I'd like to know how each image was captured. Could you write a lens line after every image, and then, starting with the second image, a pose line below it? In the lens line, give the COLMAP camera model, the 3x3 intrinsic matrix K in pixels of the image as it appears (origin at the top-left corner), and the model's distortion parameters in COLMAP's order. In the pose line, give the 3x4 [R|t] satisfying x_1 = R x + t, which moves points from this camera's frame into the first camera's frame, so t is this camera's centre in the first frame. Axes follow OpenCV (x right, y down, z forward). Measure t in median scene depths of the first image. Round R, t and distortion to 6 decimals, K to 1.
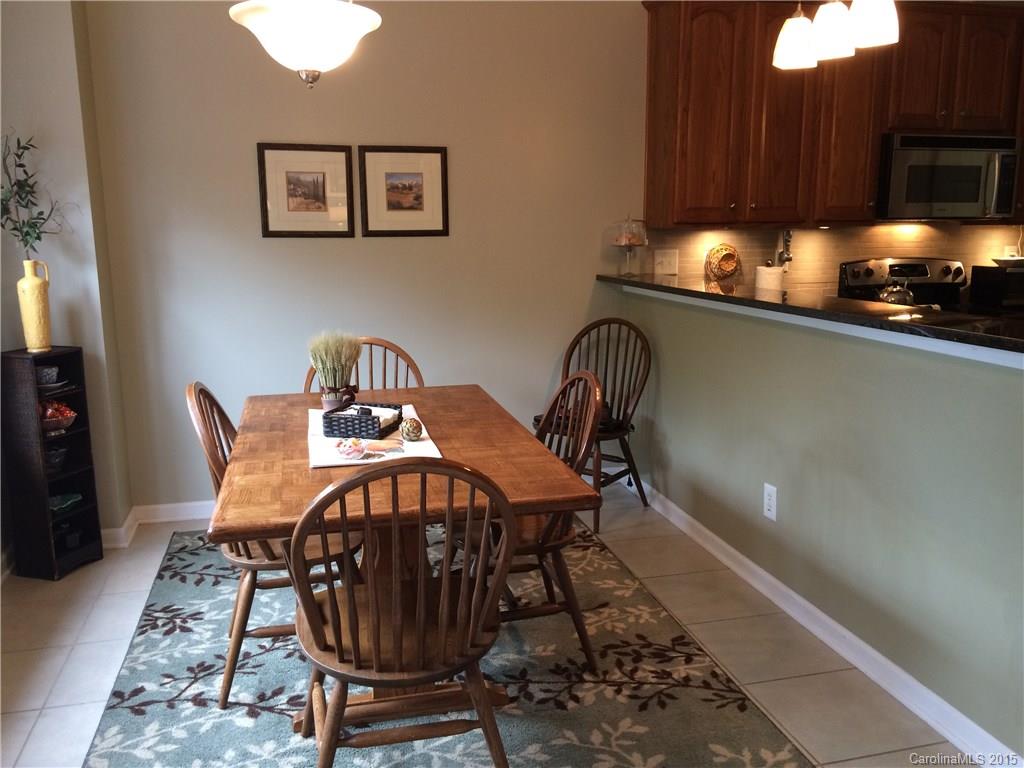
lens RADIAL K [[864.8, 0, 517.8], [0, 864.8, 384.1], [0, 0, 1]] dist [0.089094, -0.128296]
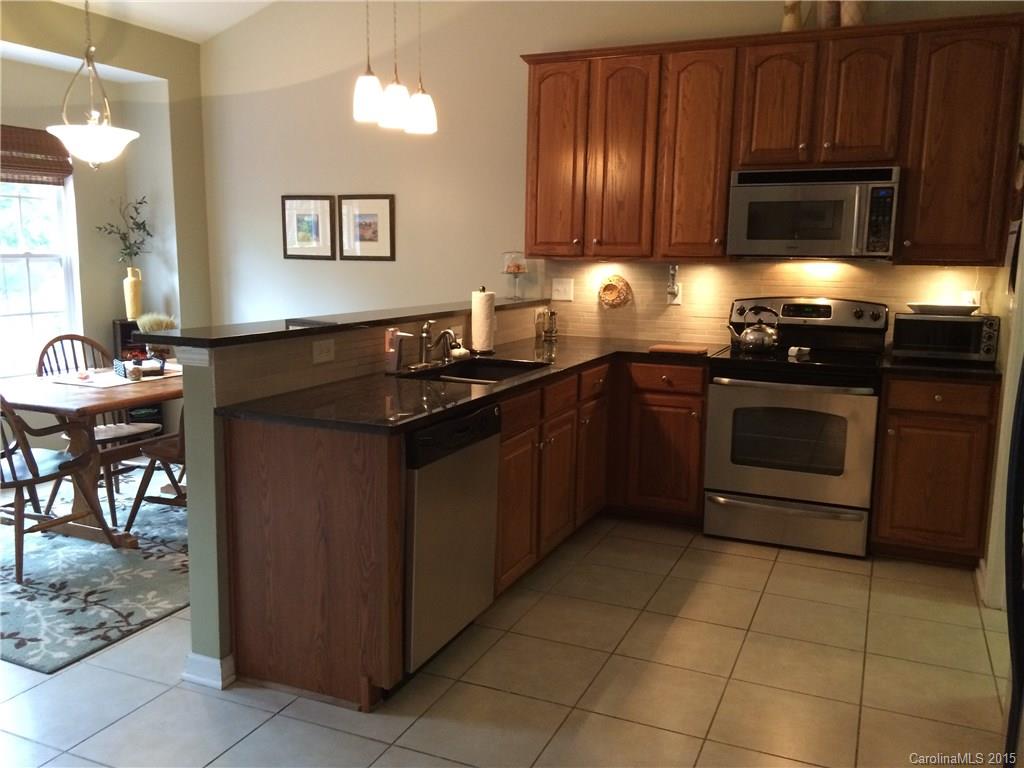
lens RADIAL K [[864.8, 0, 517.8], [0, 864.8, 384.1], [0, 0, 1]] dist [0.089094, -0.128296]
pose [[0.786554, 0.108377, -0.607936, 0.903048], [-0.131279, 0.991322, 0.006872, -0.020073], [0.603405, 0.074404, 0.793956, 0.085067]]
